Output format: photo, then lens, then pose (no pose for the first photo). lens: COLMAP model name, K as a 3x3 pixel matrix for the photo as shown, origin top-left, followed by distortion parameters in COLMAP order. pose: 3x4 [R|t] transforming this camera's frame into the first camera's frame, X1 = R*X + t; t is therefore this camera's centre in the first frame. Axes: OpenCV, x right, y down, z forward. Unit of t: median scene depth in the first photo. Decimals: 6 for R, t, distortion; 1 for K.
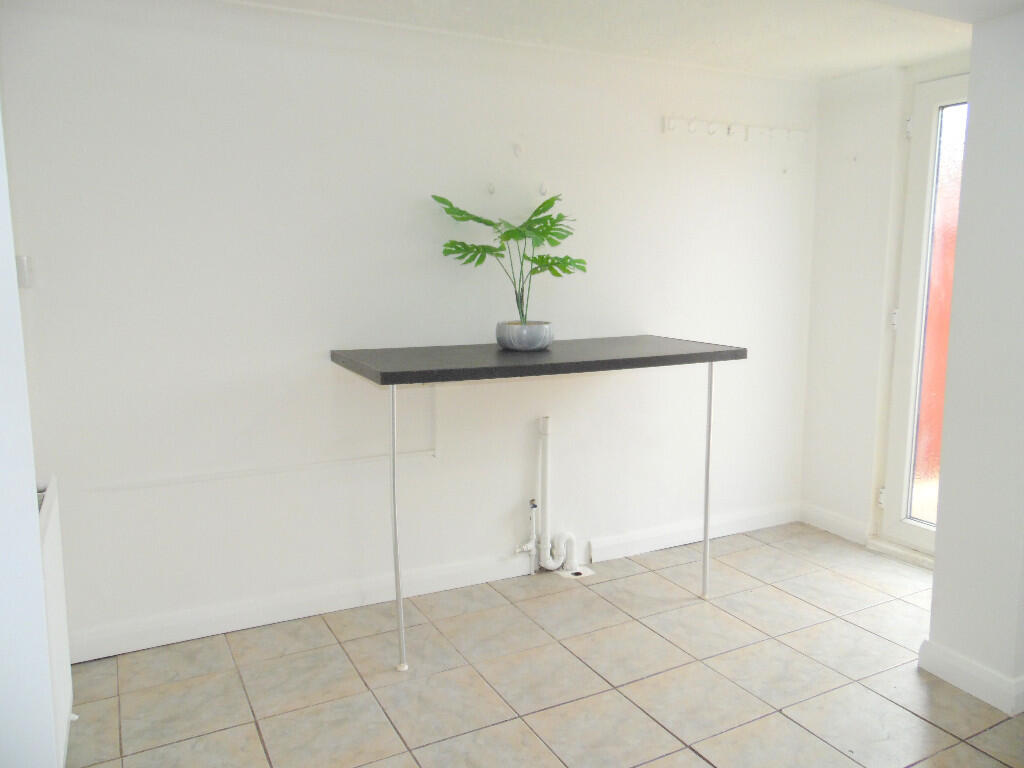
lens RADIAL K [[770.3, 0, 510.4], [0, 770.3, 377.6], [0, 0, 1]] dist [-0.031087, 0.060222]
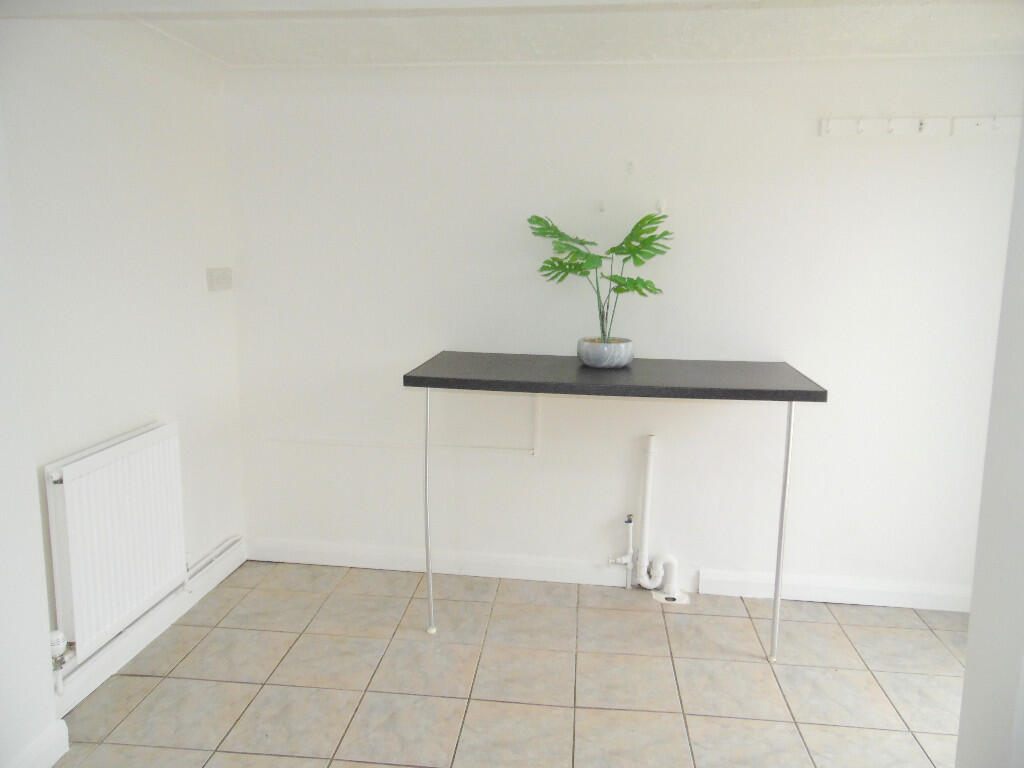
lens RADIAL K [[770.3, 0, 513.4], [0, 770.3, 383.0], [0, 0, 1]] dist [-0.031087, 0.060222]
pose [[0.832688, 0.111624, -0.542375, 0.464708], [-0.095910, 0.993741, 0.057270, -0.060439], [0.545373, 0.004331, 0.838183, 0.080096]]
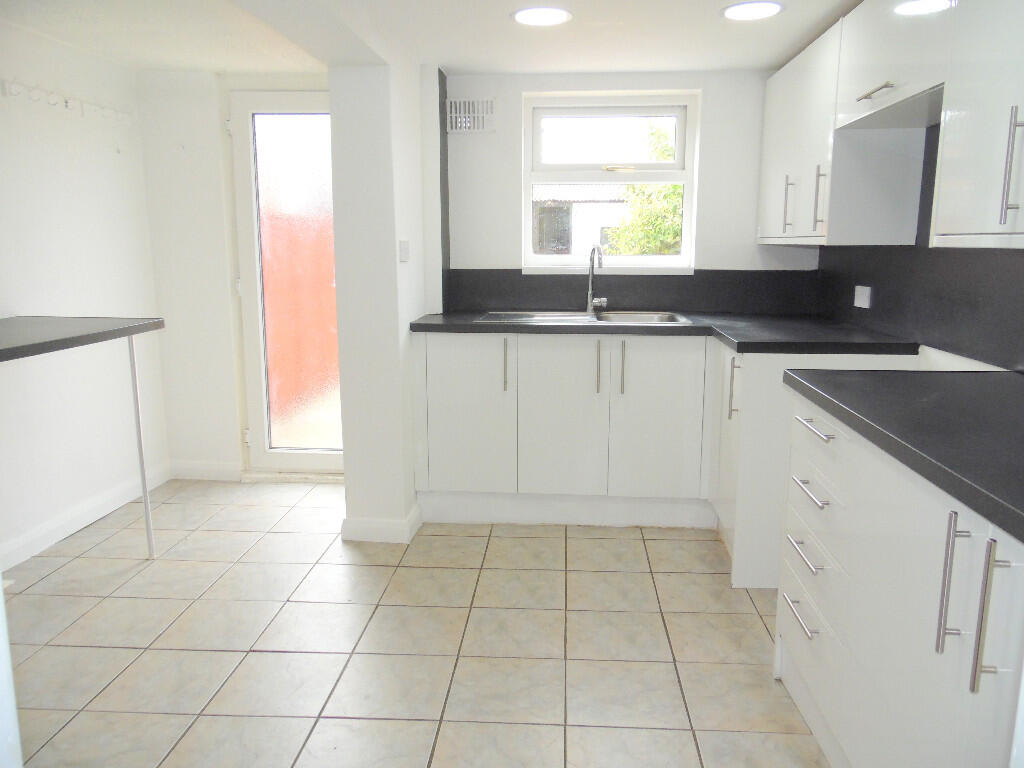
lens RADIAL K [[770.3, 0, 519.7], [0, 770.3, 383.8], [0, 0, 1]] dist [-0.031087, 0.060222]
pose [[0.526697, -0.150688, 0.836591, -0.338419], [0.117003, 0.987646, 0.104235, -0.001930], [-0.841963, 0.042983, 0.537821, -0.006692]]
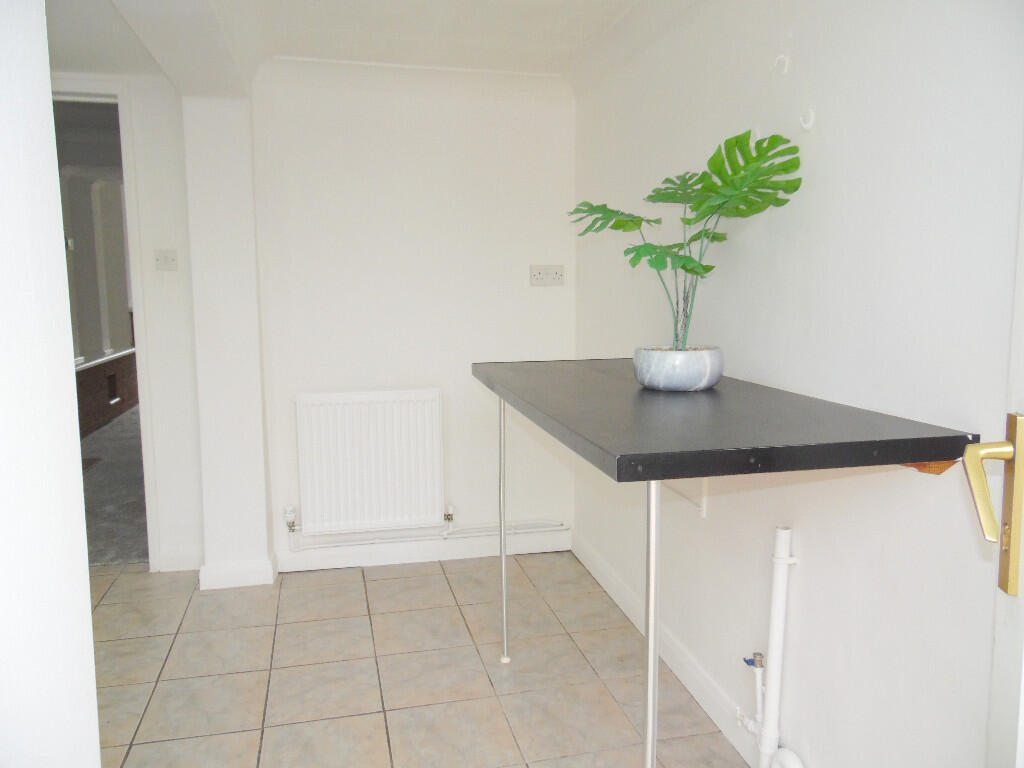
lens RADIAL K [[770.3, 0, 513.3], [0, 770.3, 382.5], [0, 0, 1]] dist [-0.031087, 0.060222]
pose [[-0.249936, 0.125917, -0.960040, 0.672476], [-0.129454, 0.978261, 0.162009, -0.128443], [0.959569, 0.164773, -0.228202, 1.000521]]
